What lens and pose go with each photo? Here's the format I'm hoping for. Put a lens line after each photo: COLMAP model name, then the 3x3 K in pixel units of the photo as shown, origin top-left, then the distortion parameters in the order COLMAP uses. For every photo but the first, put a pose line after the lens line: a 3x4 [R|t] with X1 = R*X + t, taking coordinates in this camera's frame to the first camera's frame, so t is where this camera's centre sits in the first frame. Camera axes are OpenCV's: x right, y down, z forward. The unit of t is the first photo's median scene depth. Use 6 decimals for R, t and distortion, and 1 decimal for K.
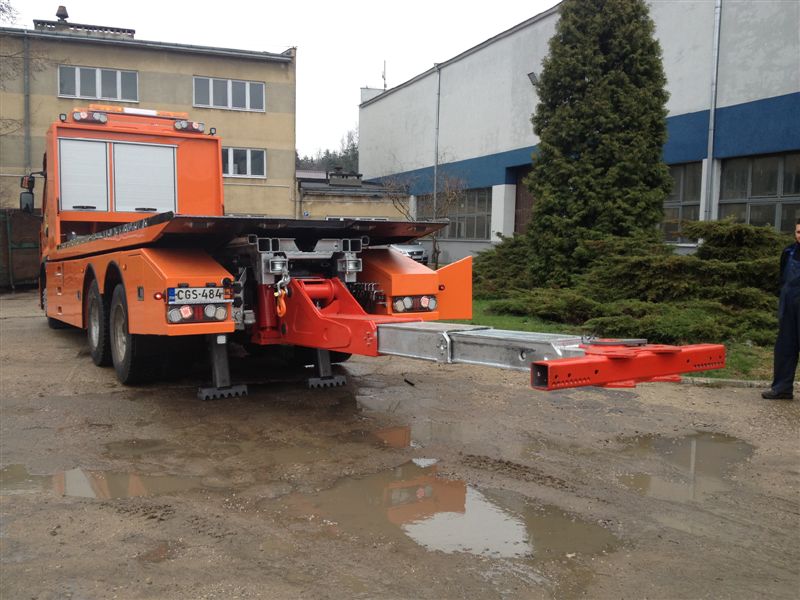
lens RADIAL K [[710.7, 0, 373.9], [0, 710.7, 298.0], [0, 0, 1]] dist [0.096630, -0.171271]
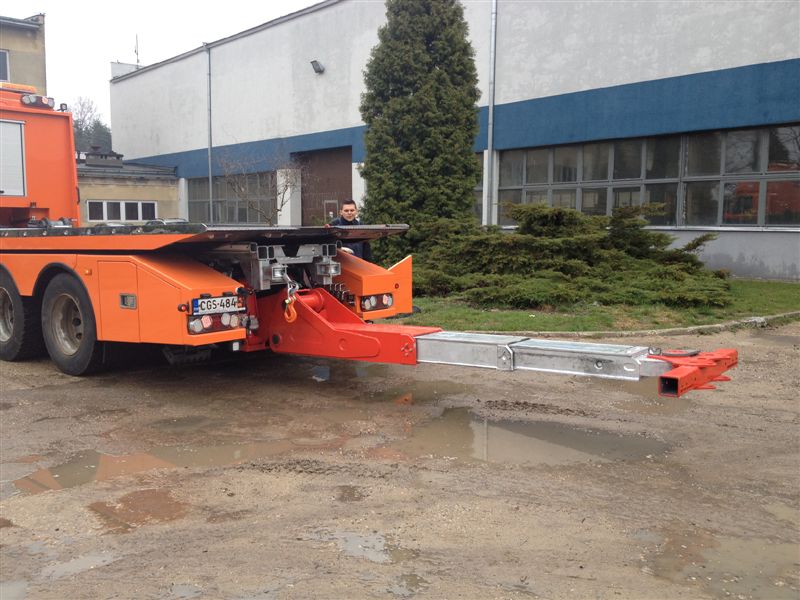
lens RADIAL K [[710.7, 0, 373.9], [0, 710.7, 298.0], [0, 0, 1]] dist [0.096630, -0.171271]
pose [[0.945674, -0.043403, 0.322207, -0.126369], [0.036451, 0.998955, 0.027580, 0.003128], [-0.323067, -0.014336, 0.946268, -0.015803]]
